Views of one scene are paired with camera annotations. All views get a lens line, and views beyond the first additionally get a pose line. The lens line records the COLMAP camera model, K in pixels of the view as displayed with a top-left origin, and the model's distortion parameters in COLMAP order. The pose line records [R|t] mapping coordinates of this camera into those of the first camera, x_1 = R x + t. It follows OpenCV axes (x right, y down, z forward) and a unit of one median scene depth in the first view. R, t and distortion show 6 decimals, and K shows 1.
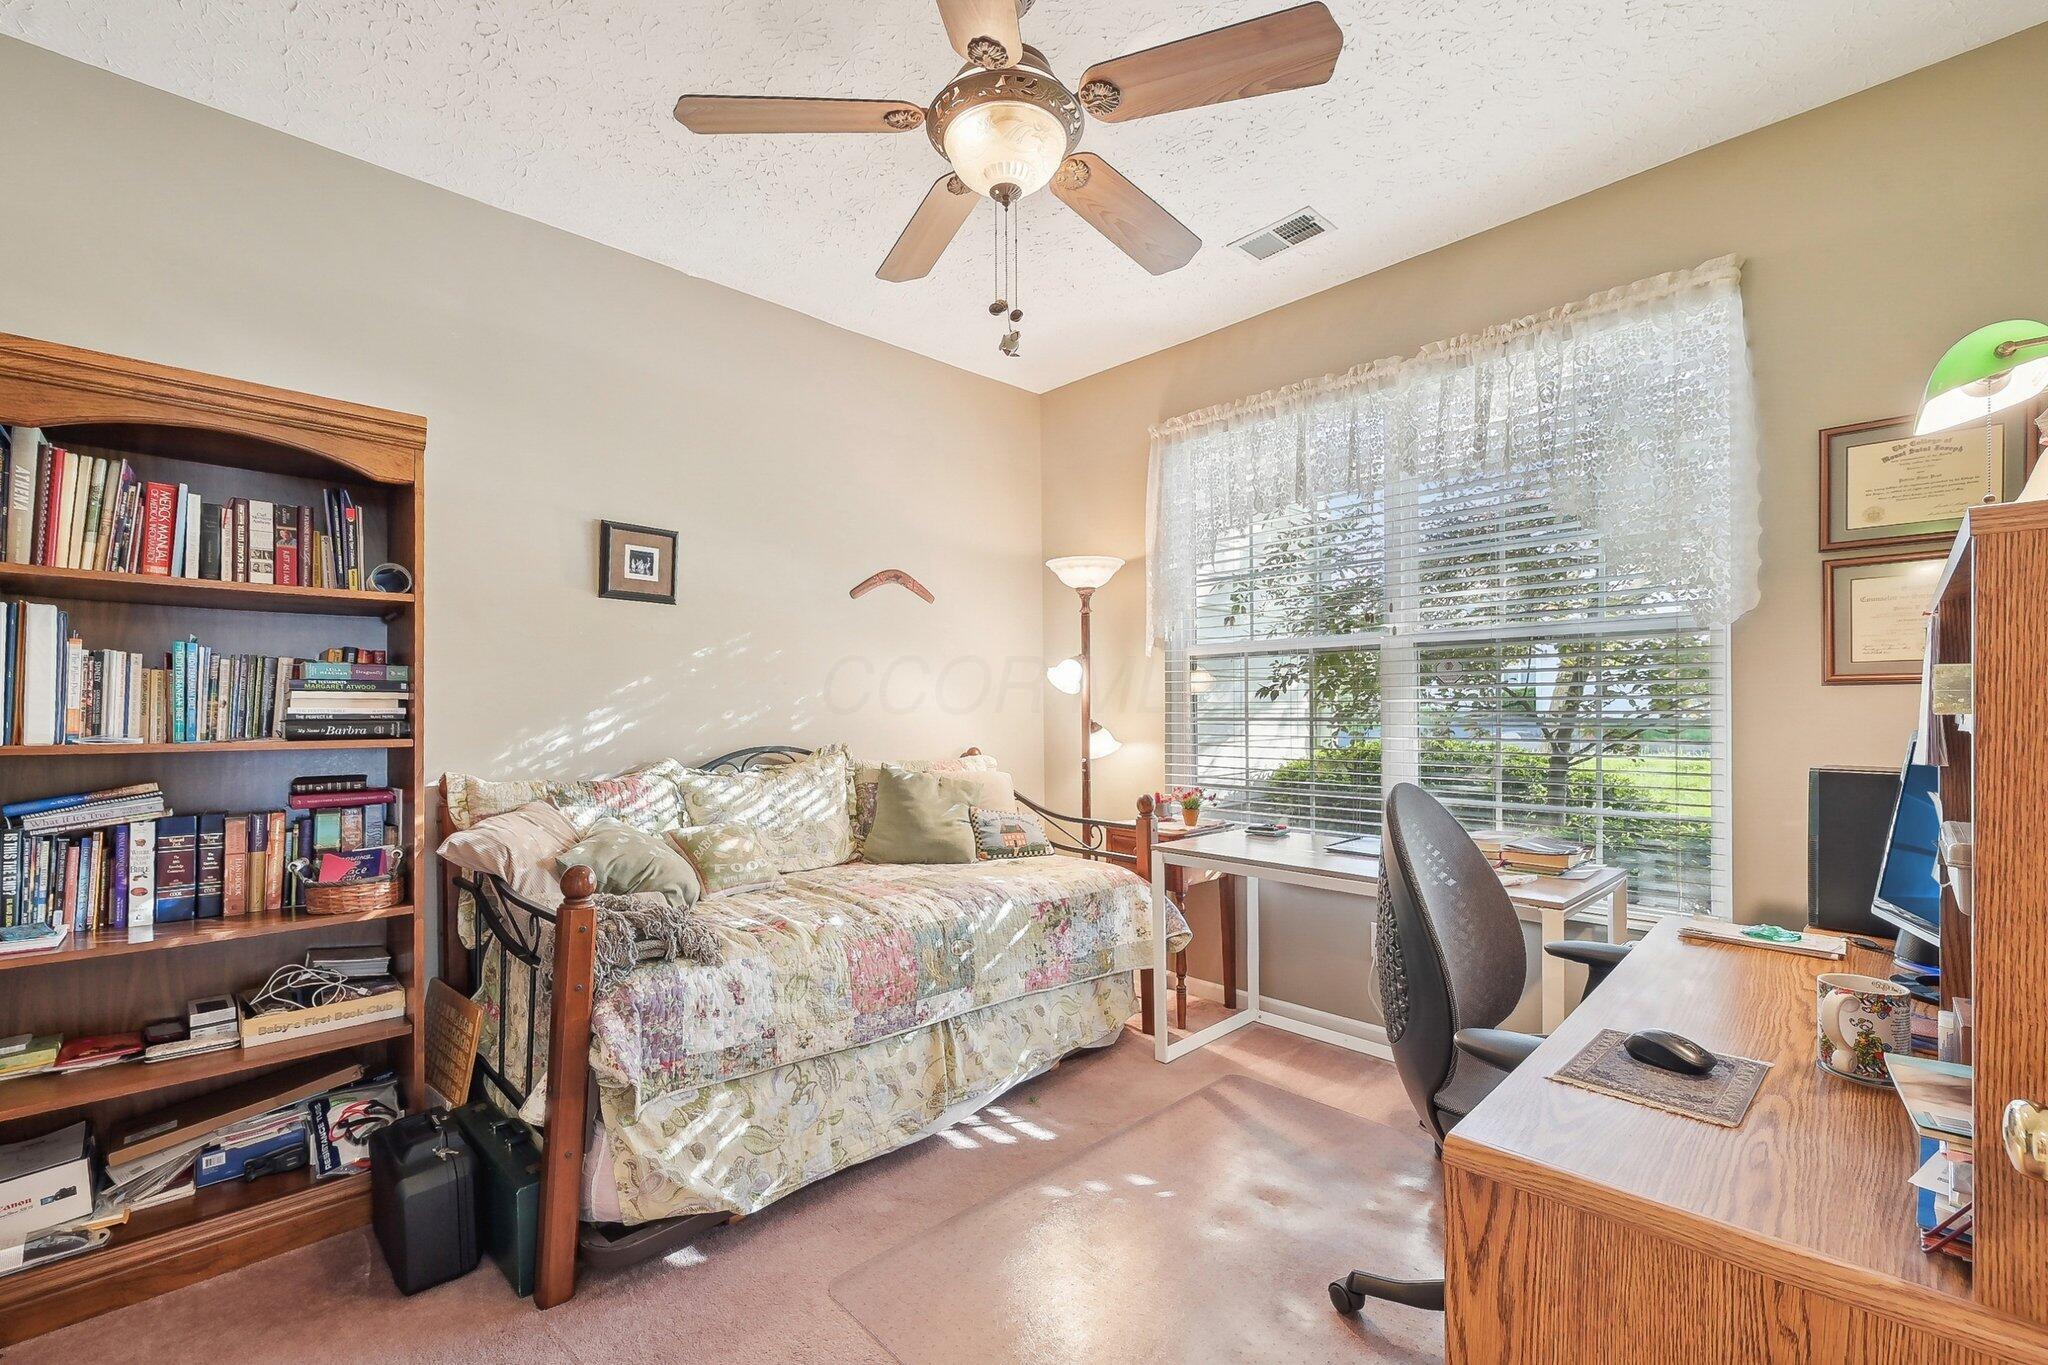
lens RADIAL K [[847.3, 0, 1019.5], [0, 847.3, 686.0], [0, 0, 1]] dist [0.001076, 0.000347]
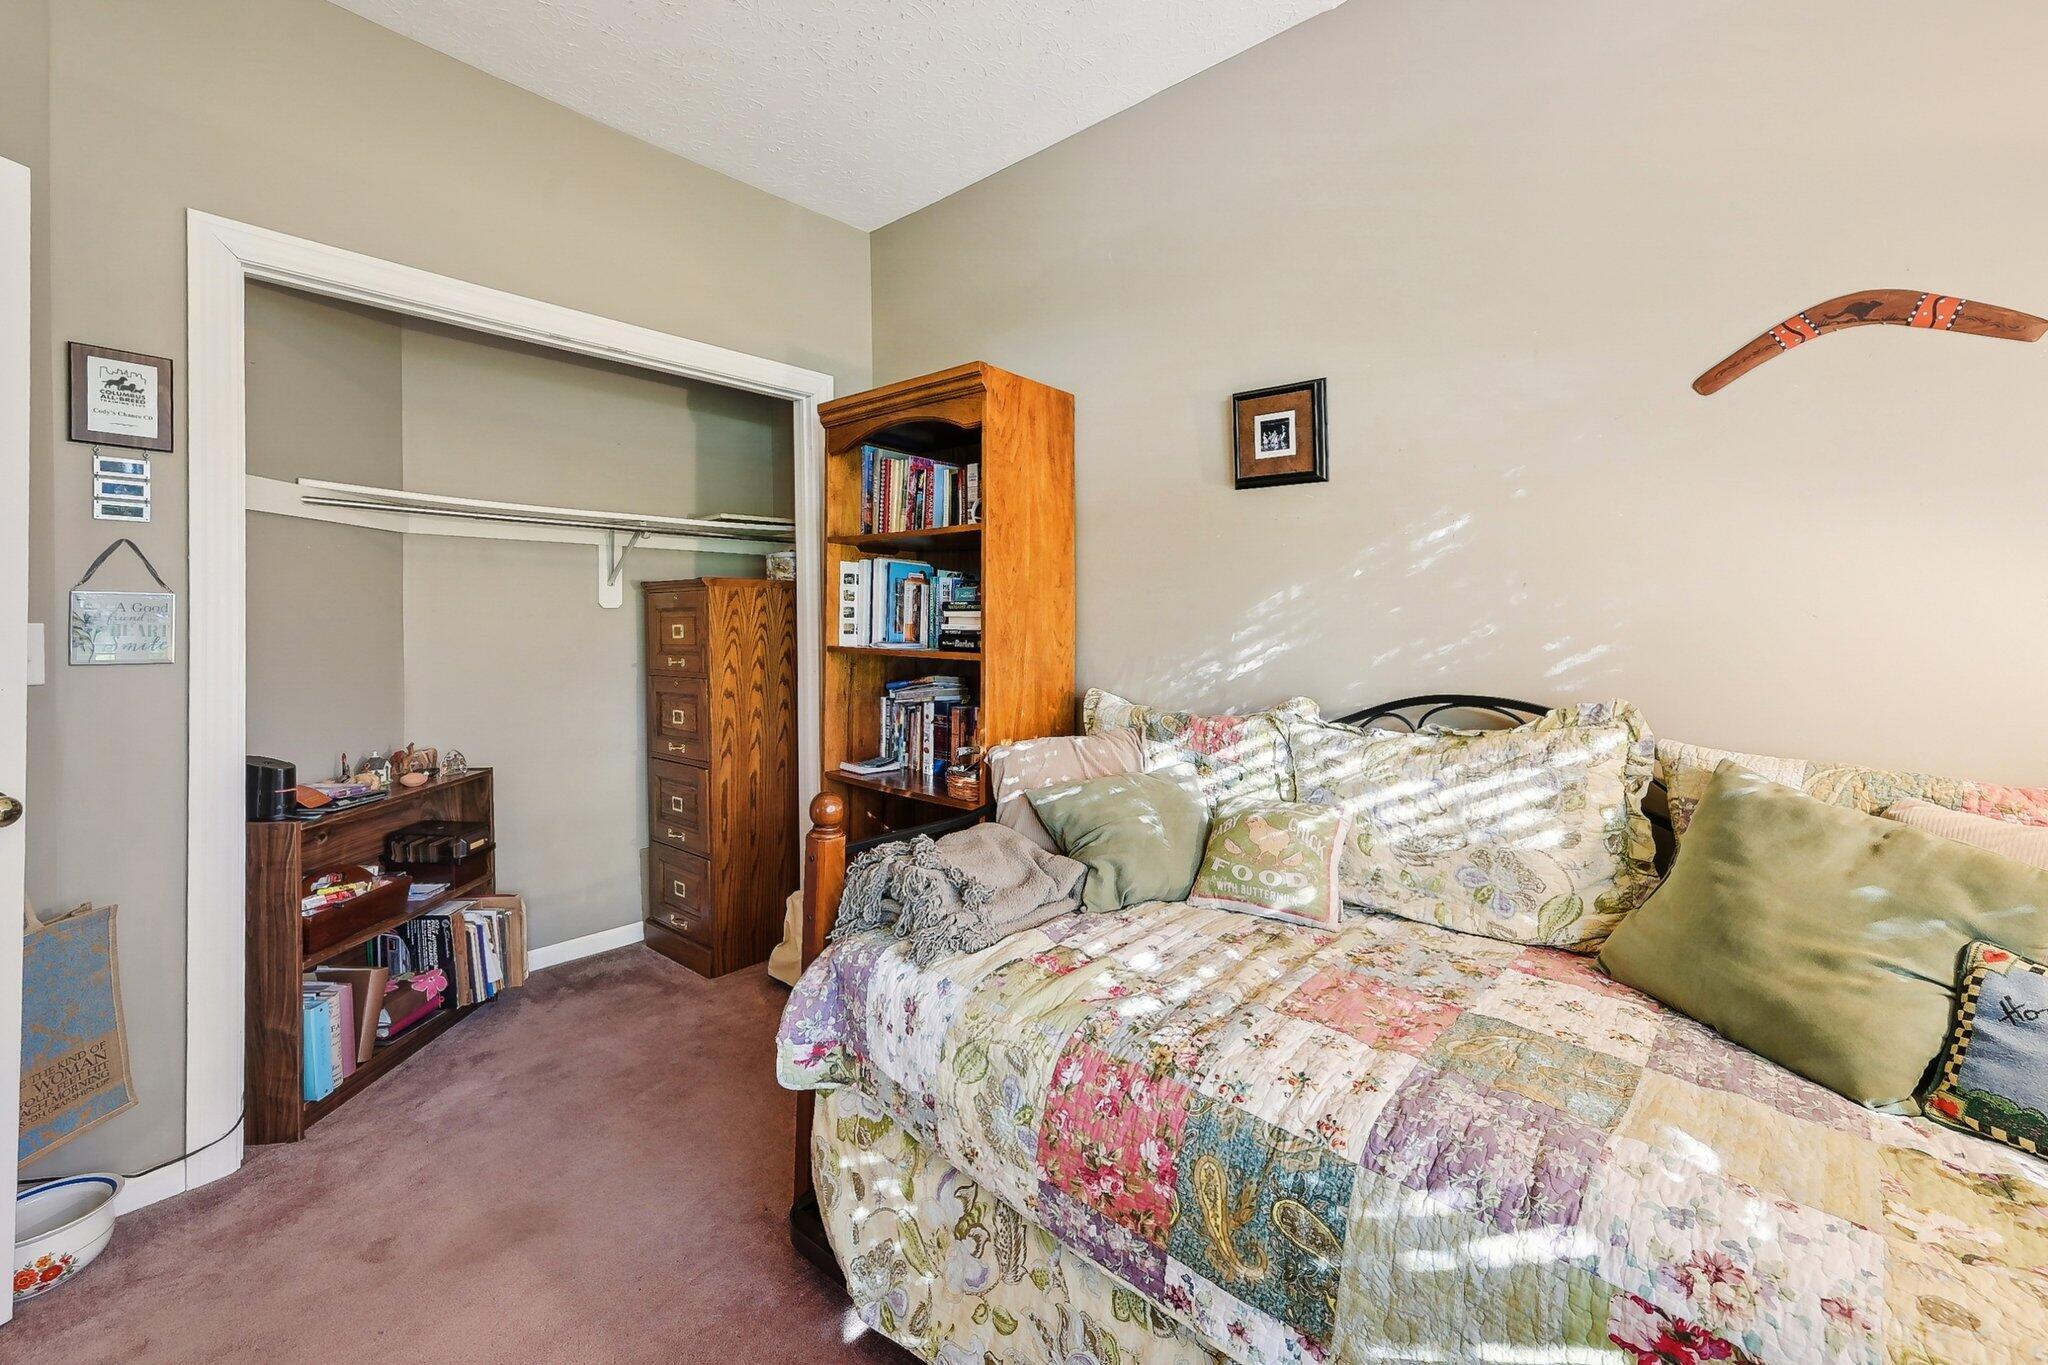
lens RADIAL K [[837.7, 0, 1023.7], [0, 837.7, 602.3], [0, 0, 1]] dist [0.010791, 0.000020]
pose [[0.077010, -0.015889, -0.996904, 0.368350], [0.024532, 0.999600, -0.014037, 0.011864], [0.996728, -0.023375, 0.077369, 0.942134]]
